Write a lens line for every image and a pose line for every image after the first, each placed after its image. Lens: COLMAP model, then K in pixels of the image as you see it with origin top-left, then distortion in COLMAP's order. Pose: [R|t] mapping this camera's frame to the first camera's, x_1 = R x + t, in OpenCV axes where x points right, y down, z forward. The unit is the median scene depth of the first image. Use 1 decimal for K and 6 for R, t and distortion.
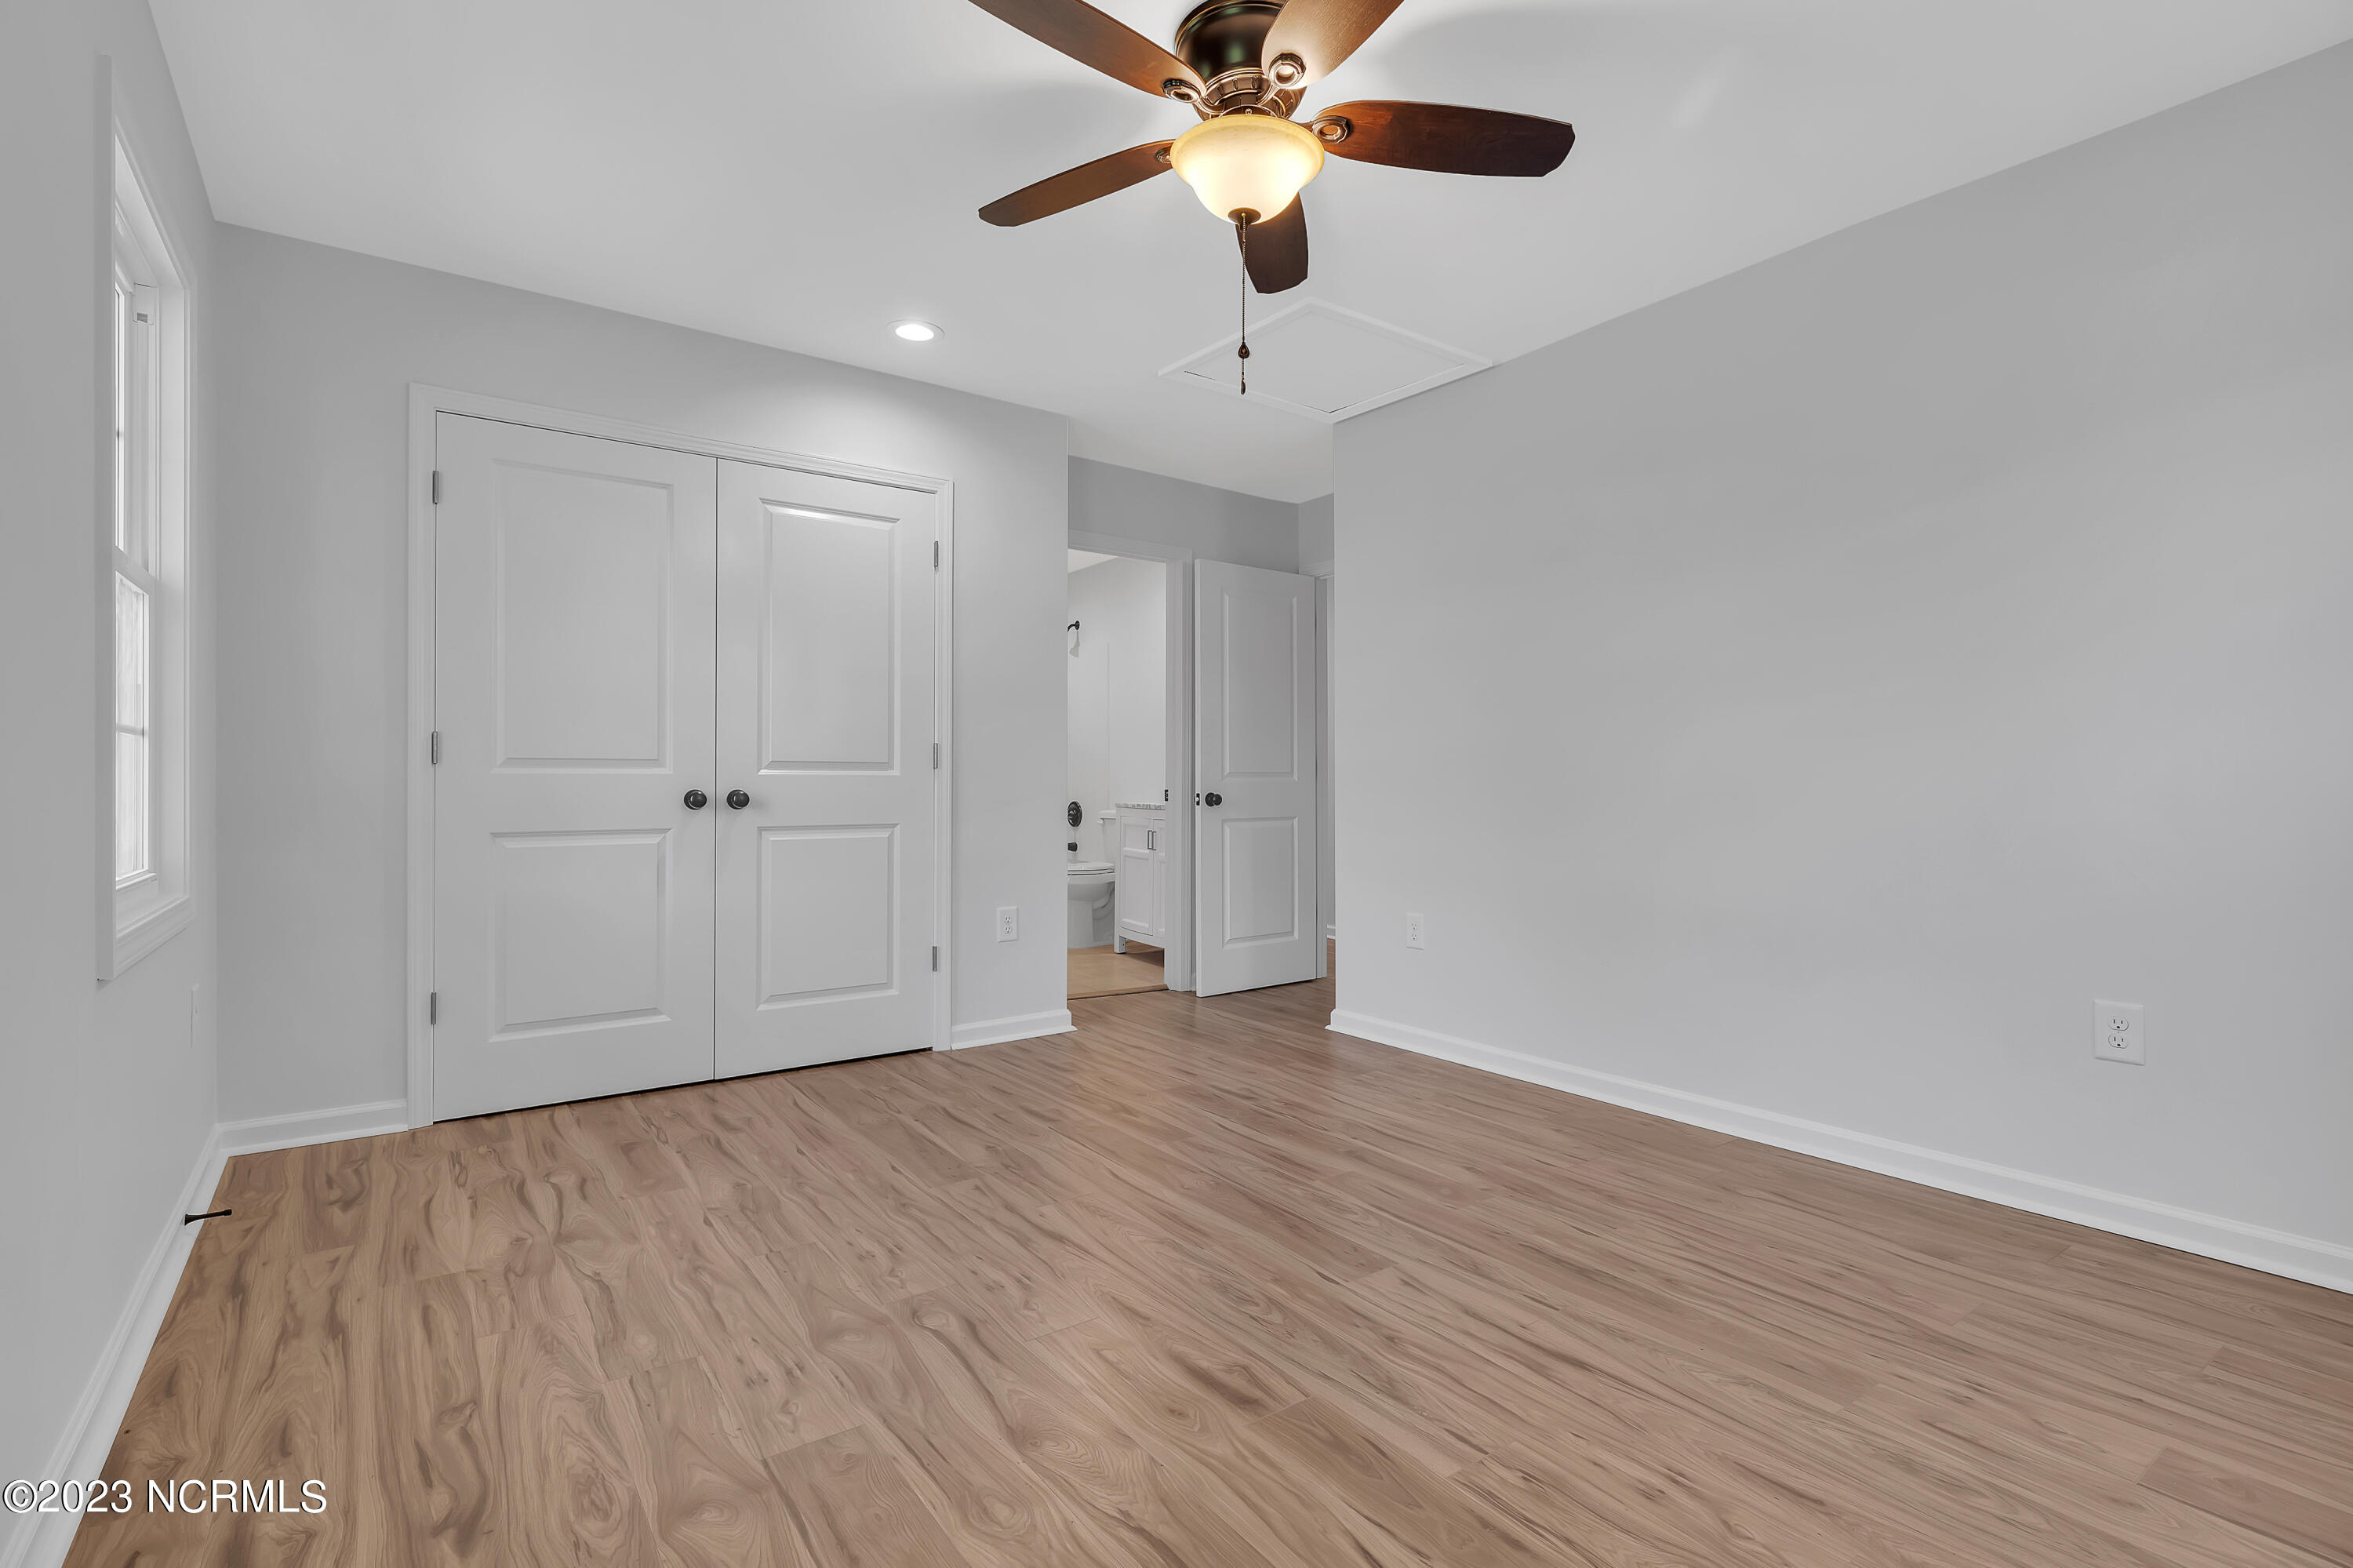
lens RADIAL K [[1087.4, 0, 1173.0], [0, 1087.4, 789.7], [0, 0, 1]] dist [0.003658, -0.000028]
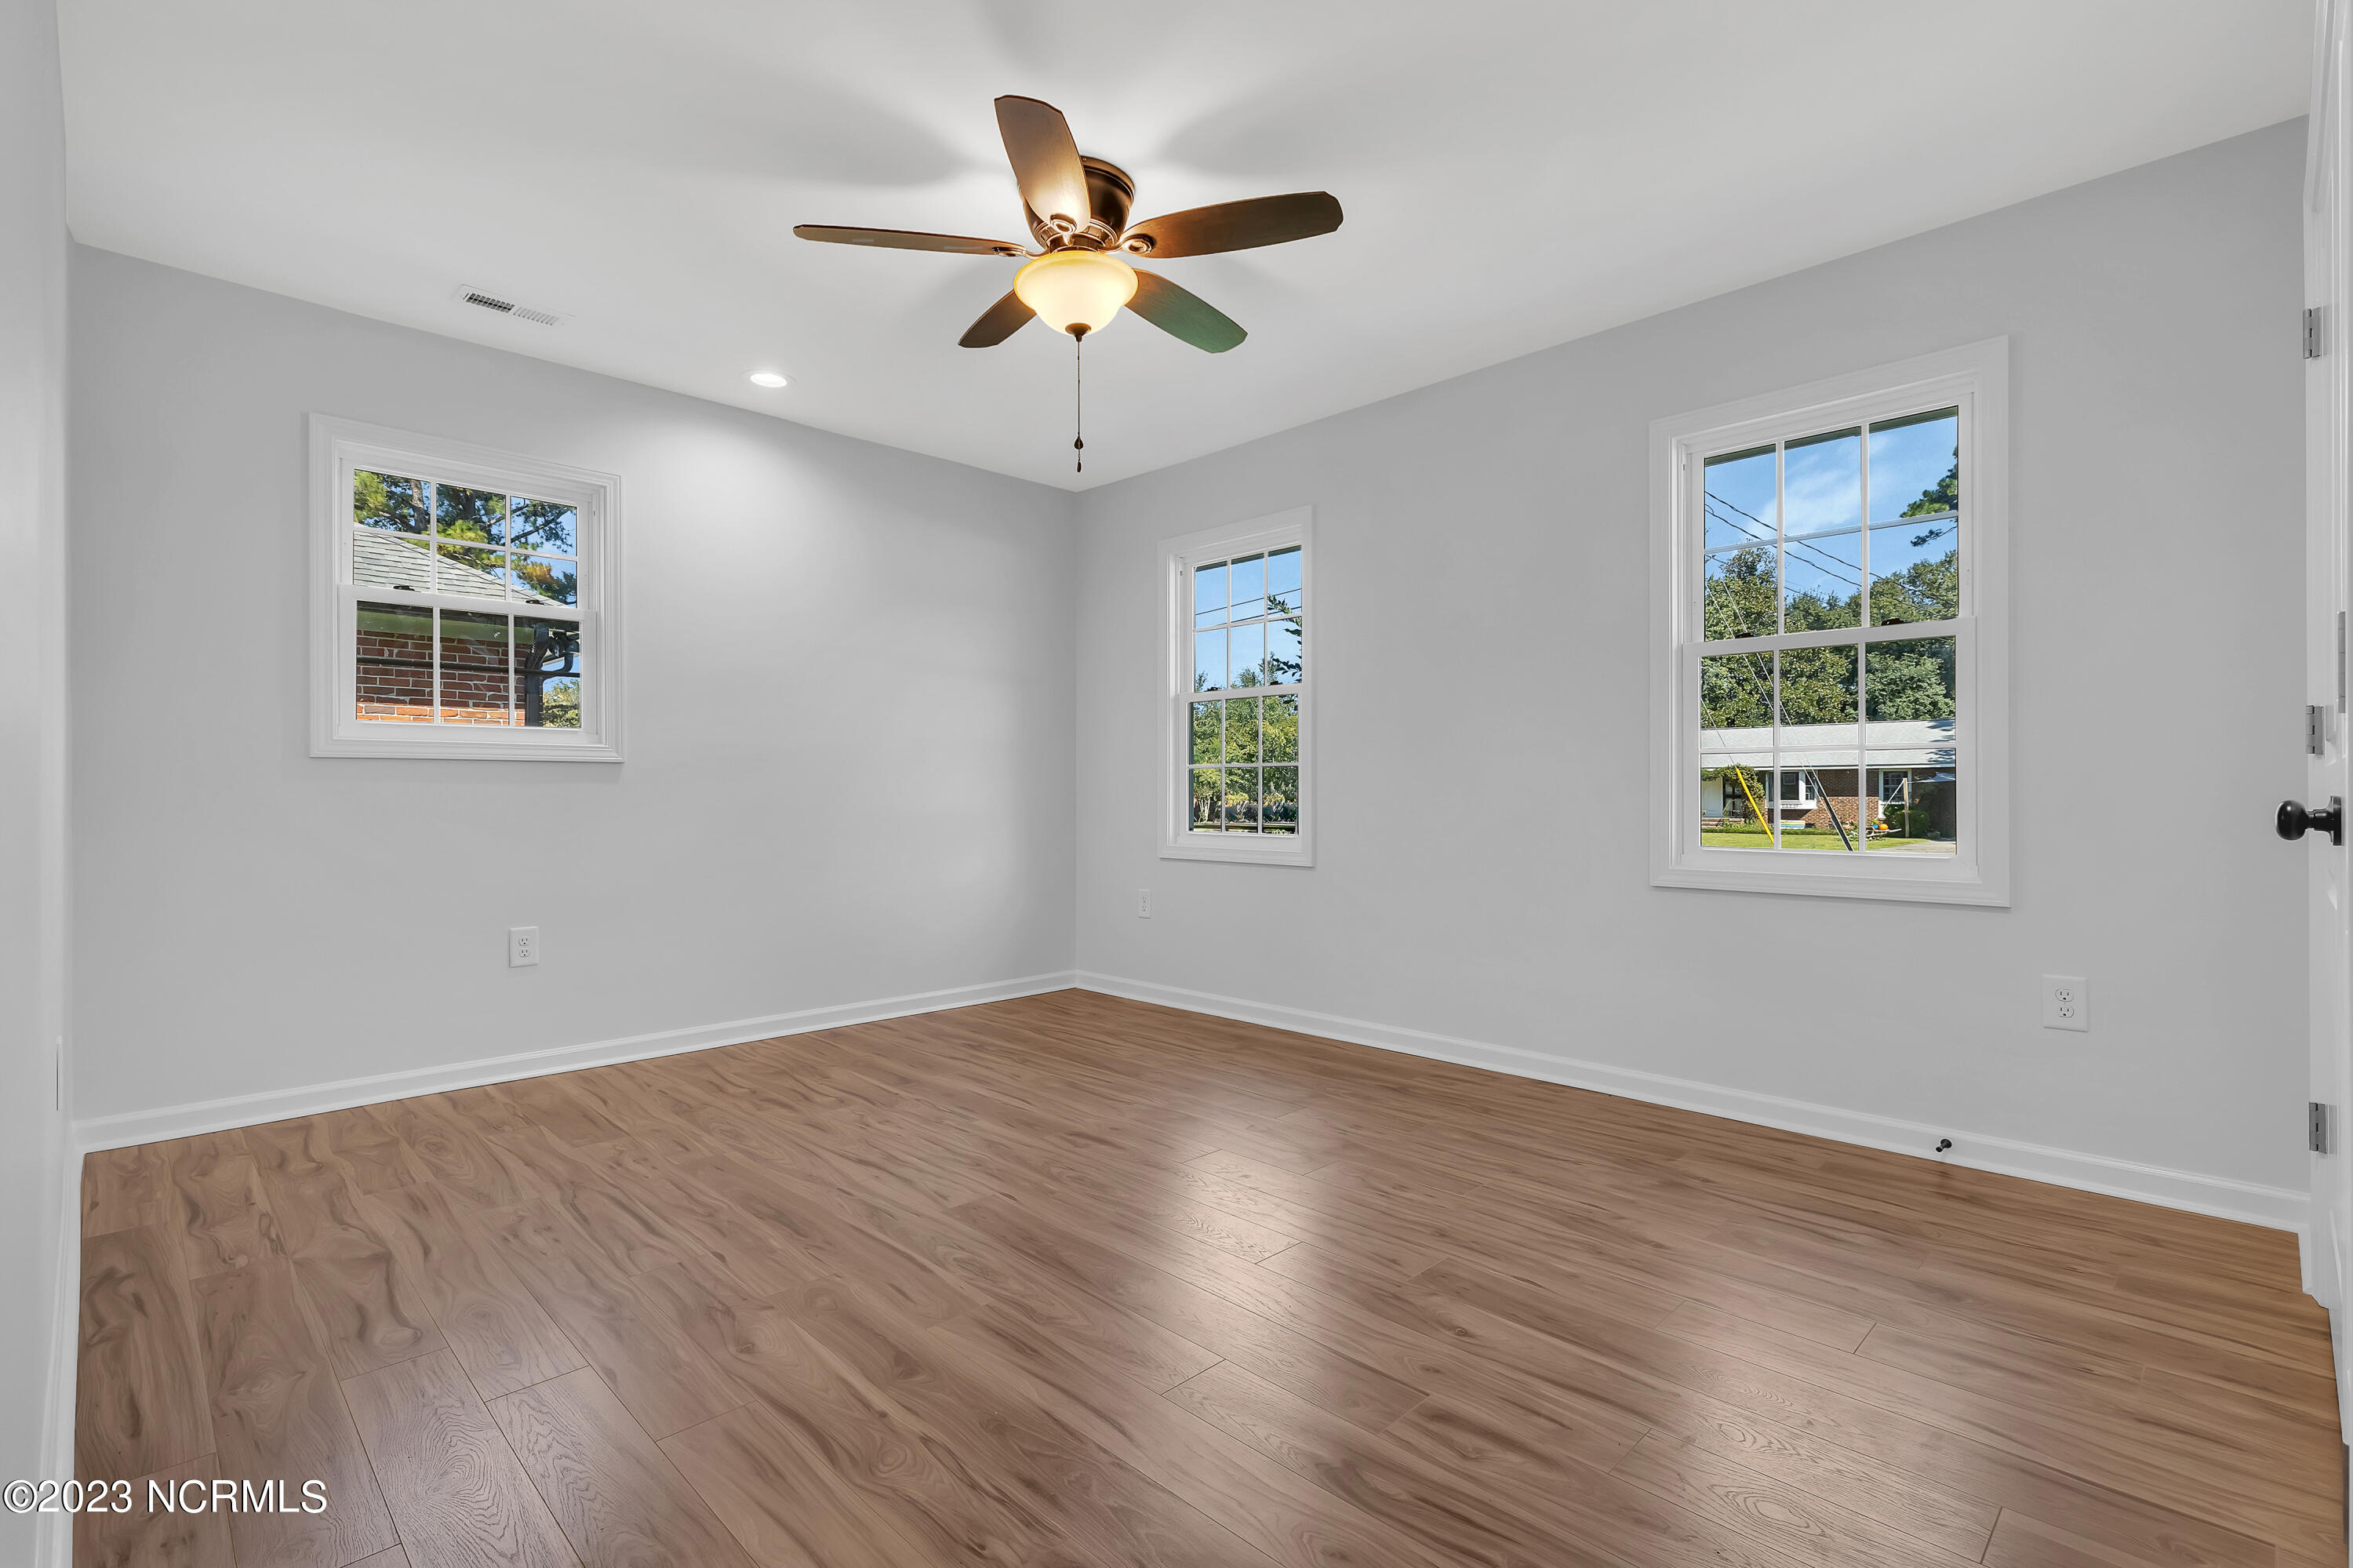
lens RADIAL K [[1087.4, 0, 1173.0], [0, 1087.4, 789.7], [0, 0, 1]] dist [0.003658, -0.000028]
pose [[-0.988011, -0.001043, -0.154380, 0.148247], [-0.001594, 0.999993, 0.003449, -0.005376], [0.154376, 0.003653, -0.988005, 2.204246]]
